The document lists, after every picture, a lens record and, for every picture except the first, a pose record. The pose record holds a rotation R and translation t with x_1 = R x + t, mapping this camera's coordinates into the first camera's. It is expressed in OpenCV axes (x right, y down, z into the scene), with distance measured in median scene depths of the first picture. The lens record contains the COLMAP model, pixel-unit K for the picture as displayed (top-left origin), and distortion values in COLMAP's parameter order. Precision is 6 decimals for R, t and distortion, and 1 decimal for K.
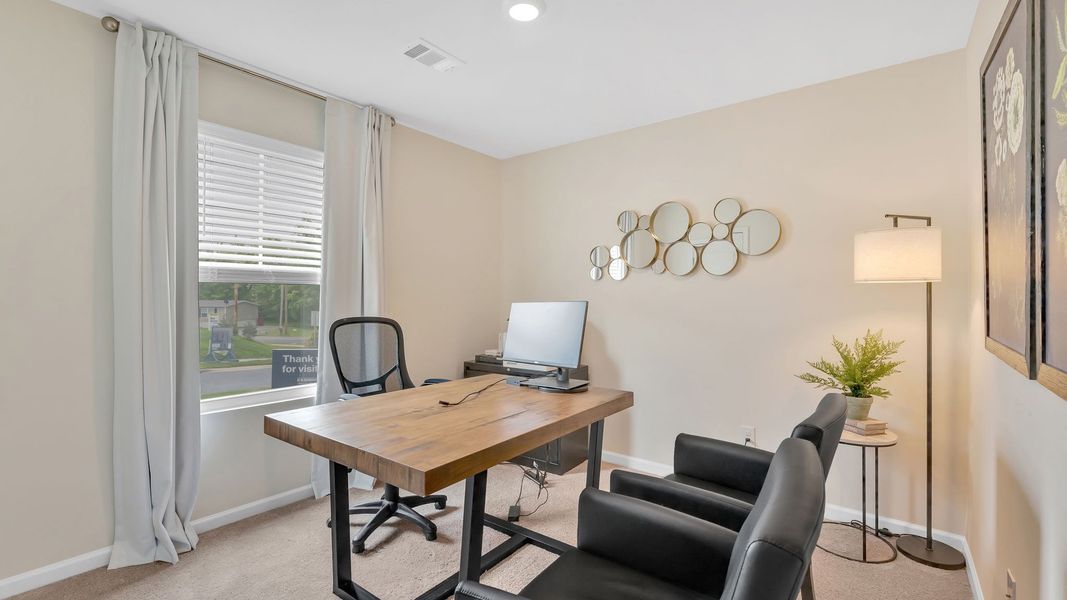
lens RADIAL K [[486.2, 0, 528.8], [0, 486.2, 305.4], [0, 0, 1]] dist [-0.000734, -0.000251]
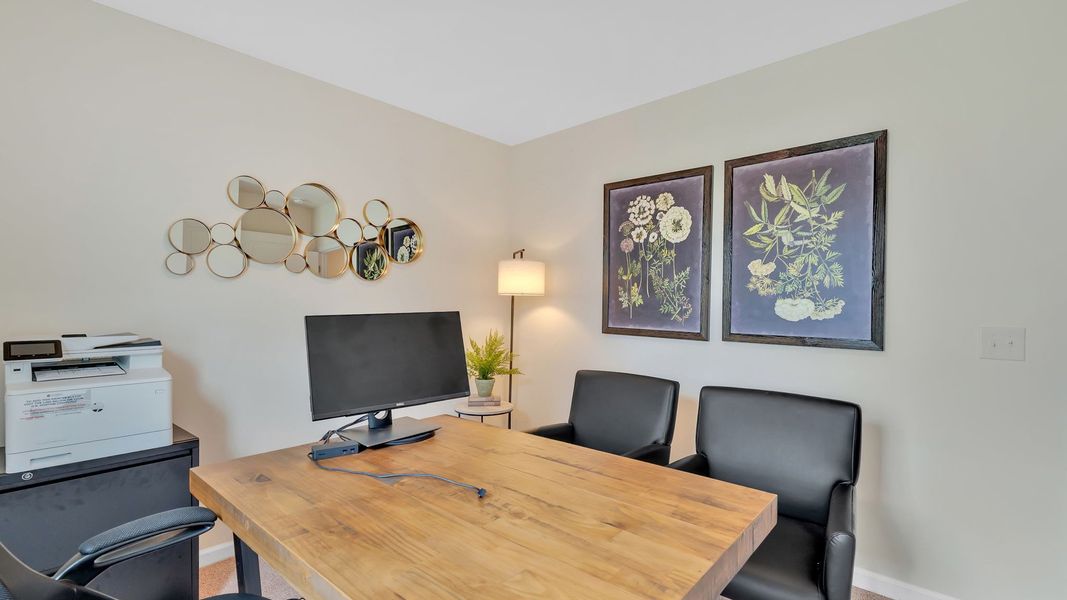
lens RADIAL K [[486.2, 0, 528.8], [0, 486.2, 305.4], [0, 0, 1]] dist [-0.000734, -0.000251]
pose [[0.061347, -0.003541, 0.998110, -0.797975], [0.010377, 0.999942, 0.002910, -0.023561], [-0.998063, 0.010179, 0.061380, 0.964364]]
